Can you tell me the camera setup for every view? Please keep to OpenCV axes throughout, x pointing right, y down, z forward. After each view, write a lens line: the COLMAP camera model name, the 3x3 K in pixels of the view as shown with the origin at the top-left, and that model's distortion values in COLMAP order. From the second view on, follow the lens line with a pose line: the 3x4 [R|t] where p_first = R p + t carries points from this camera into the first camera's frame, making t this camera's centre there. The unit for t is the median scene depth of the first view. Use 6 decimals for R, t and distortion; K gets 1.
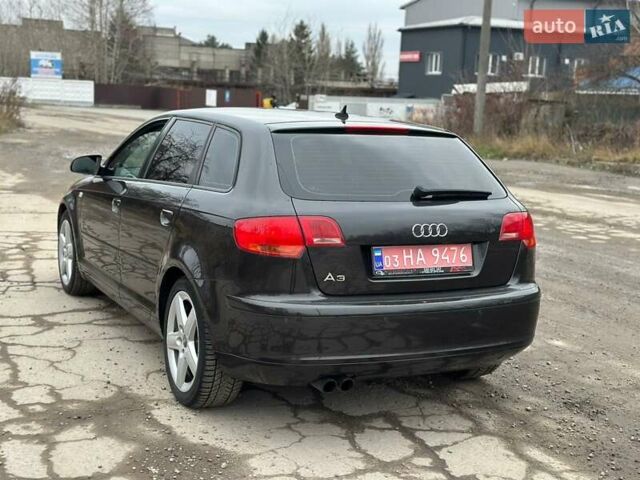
lens RADIAL K [[886.8, 0, 320.0], [0, 886.8, 240.0], [0, 0, 1]] dist [0.209787, -0.438696]
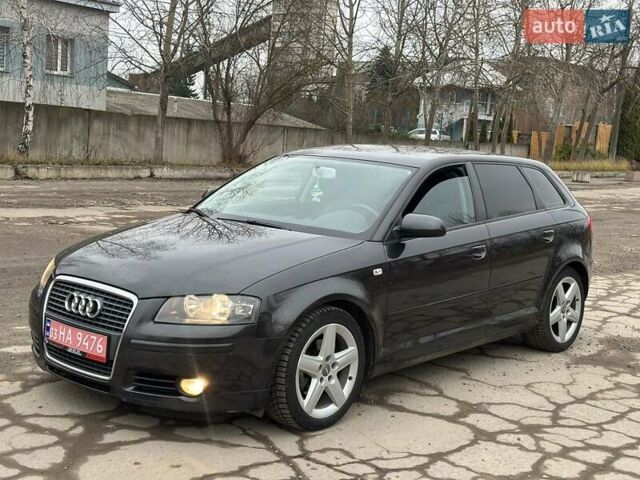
lens RADIAL K [[886.8, 0, 320.0], [0, 886.8, 240.0], [0, 0, 1]] dist [0.209787, -0.438696]
pose [[-0.363628, -0.180479, 0.913894, -1.378885], [0.065918, 0.973608, 0.218500, -0.362950], [-0.929209, 0.139695, -0.342134, 1.904920]]
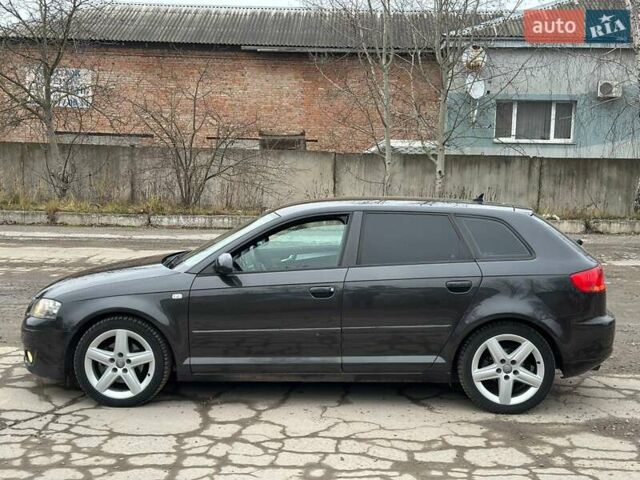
lens RADIAL K [[886.8, 0, 320.0], [0, 886.8, 240.0], [0, 0, 1]] dist [0.209787, -0.438696]
pose [[0.489965, -0.120508, 0.863373, -1.509287], [0.142397, 0.988160, 0.057116, -0.213366], [-0.860034, 0.094957, 0.501324, 0.531283]]
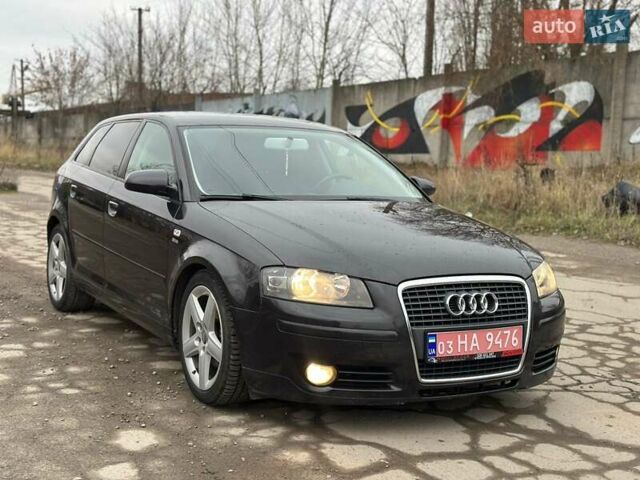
lens RADIAL K [[903.2, 0, 278.3], [0, 903.2, 253.0], [0, 0, 1]] dist [0.241658, -0.492071]
pose [[-0.996274, -0.074942, -0.042684, -0.103600], [-0.083541, 0.961519, 0.261727, -0.353821], [0.021427, 0.264318, -0.964197, 2.683546]]
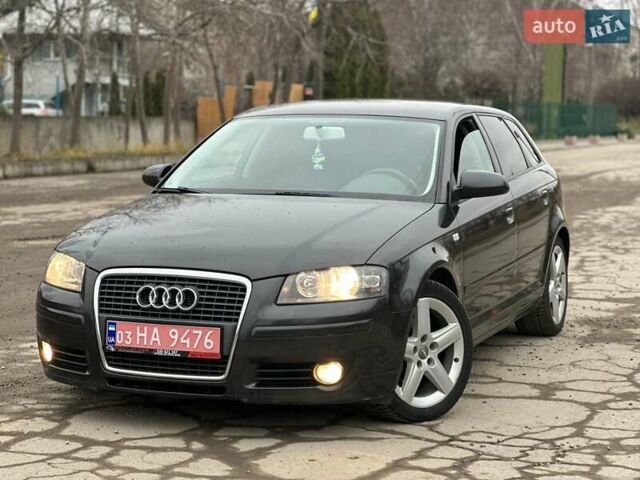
lens RADIAL K [[1431.0, 0, 263.3], [0, 1431.0, 239.8], [0, 0, 1]] dist [0.243551, 0.083485]
pose [[-0.639928, -0.114068, 0.759922, -1.445569], [0.080788, 0.973454, 0.214151, -0.423670], [-0.764176, 0.198433, -0.613725, 2.581329]]
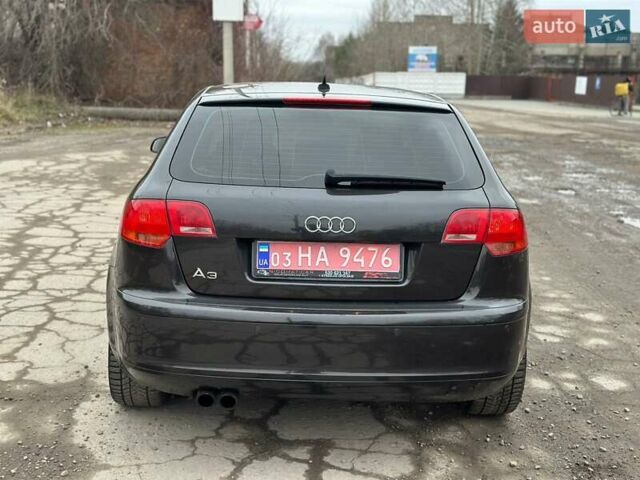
lens RADIAL K [[886.8, 0, 320.0], [0, 886.8, 240.0], [0, 0, 1]] dist [0.209787, -0.438696]
pose [[0.907628, 0.055877, -0.416039, 0.419035], [-0.052216, 0.998432, 0.020183, -0.011787], [0.416515, 0.003405, 0.909123, 0.241759]]
